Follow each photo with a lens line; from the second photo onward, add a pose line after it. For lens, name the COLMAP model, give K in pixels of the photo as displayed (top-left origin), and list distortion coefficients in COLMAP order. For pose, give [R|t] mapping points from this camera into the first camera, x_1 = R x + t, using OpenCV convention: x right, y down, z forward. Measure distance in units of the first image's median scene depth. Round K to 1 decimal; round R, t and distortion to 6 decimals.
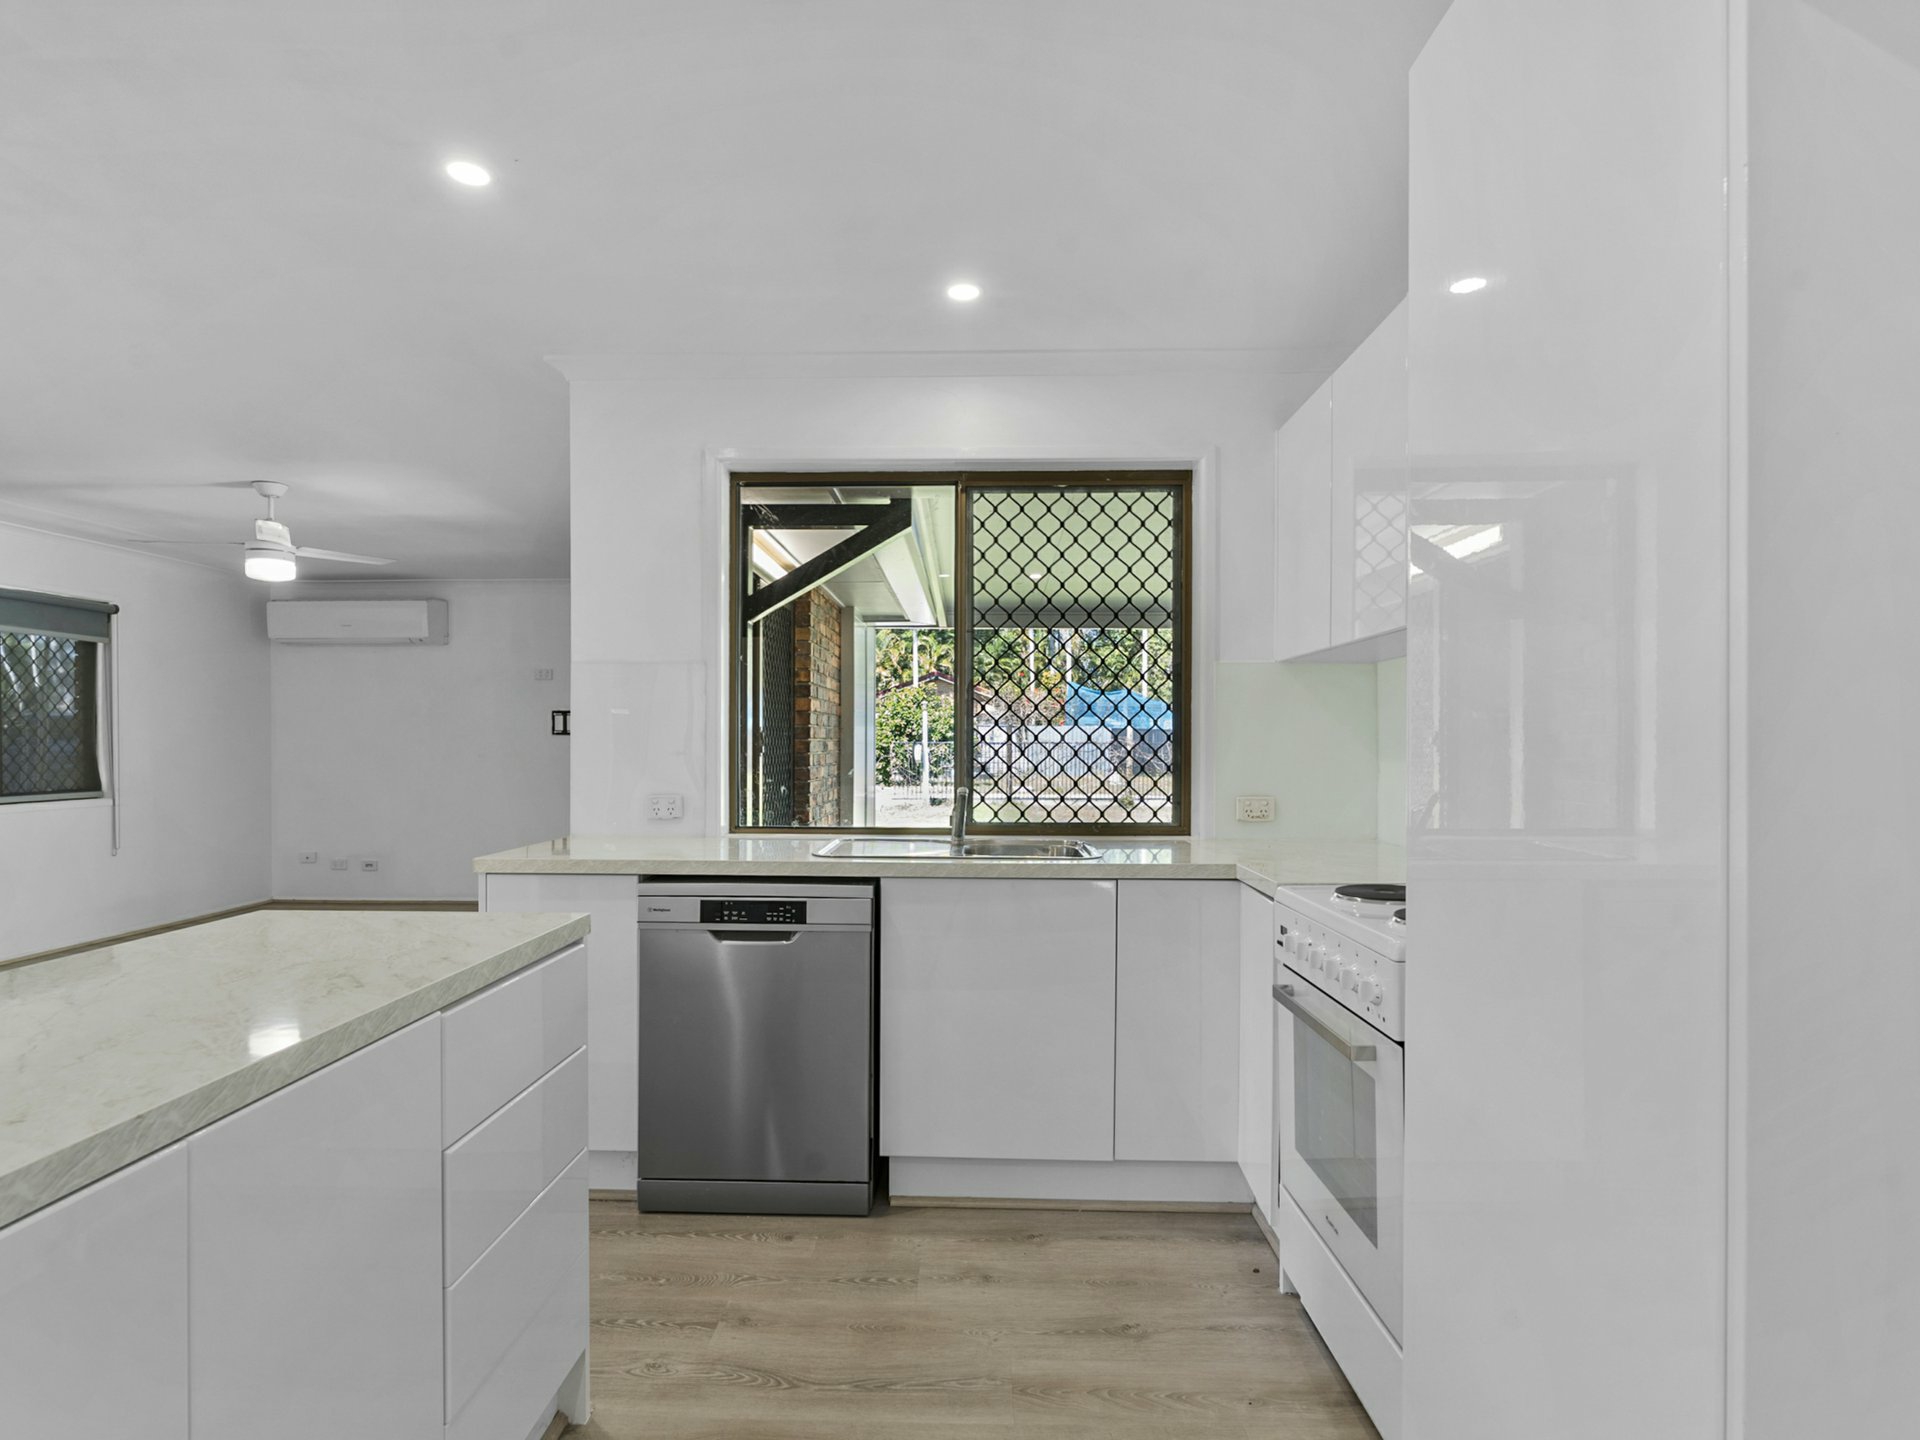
lens RADIAL K [[952.1, 0, 942.9], [0, 952.1, 750.9], [0, 0, 1]] dist [-0.001064, -0.001233]
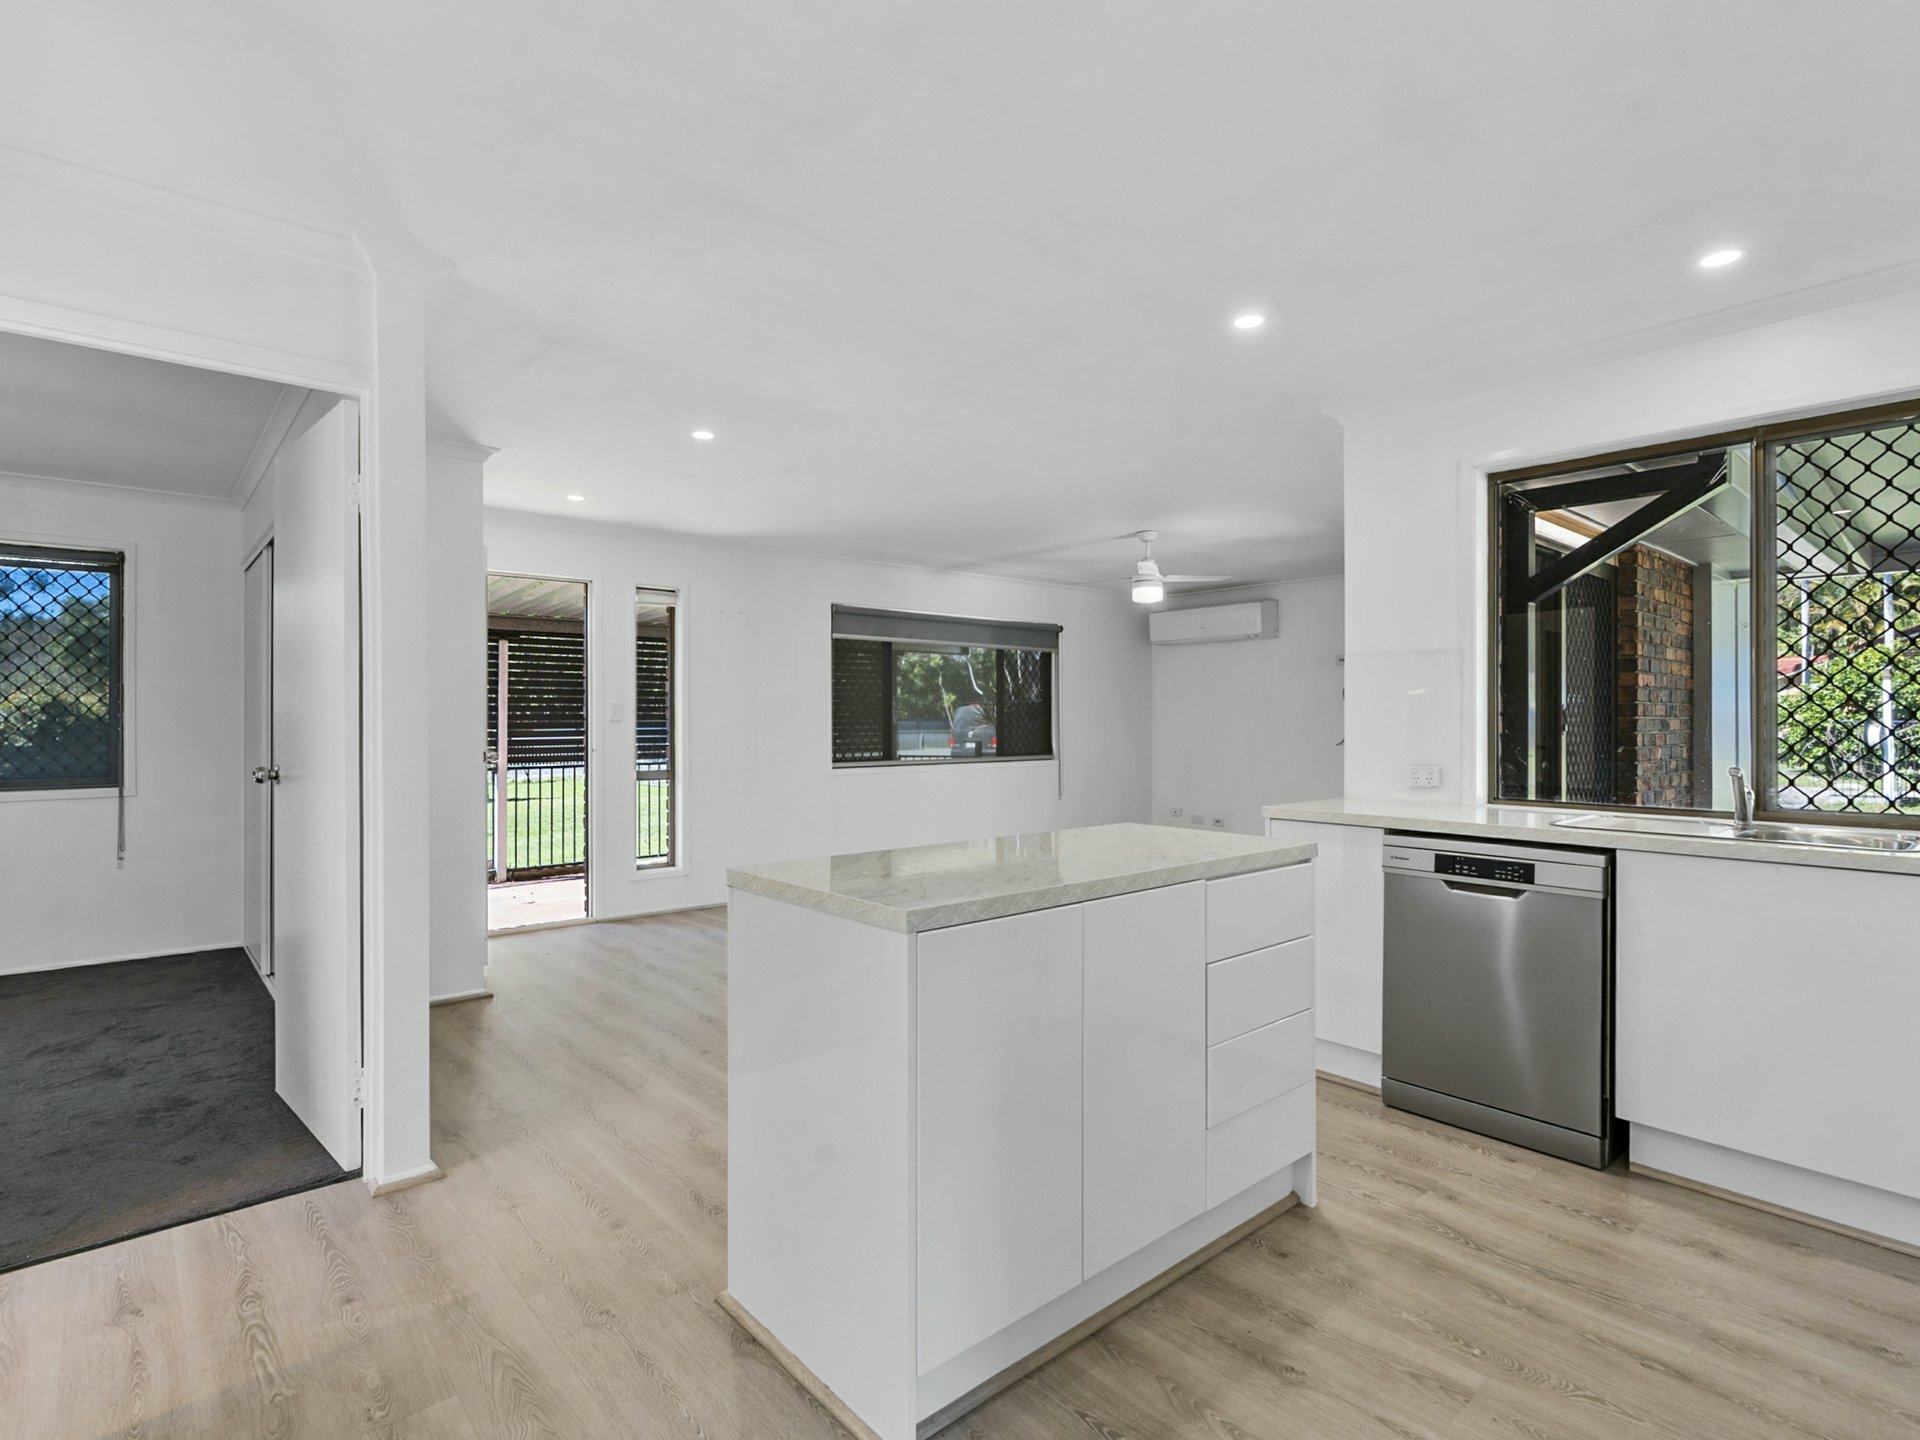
lens RADIAL K [[952.1, 0, 955.2], [0, 952.1, 718.3], [0, 0, 1]] dist [-0.001064, -0.001233]
pose [[0.676804, -0.002630, -0.736159, 0.170863], [-0.006597, 0.999932, -0.009637, 0.003567], [0.736134, 0.011378, 0.676740, -0.193131]]
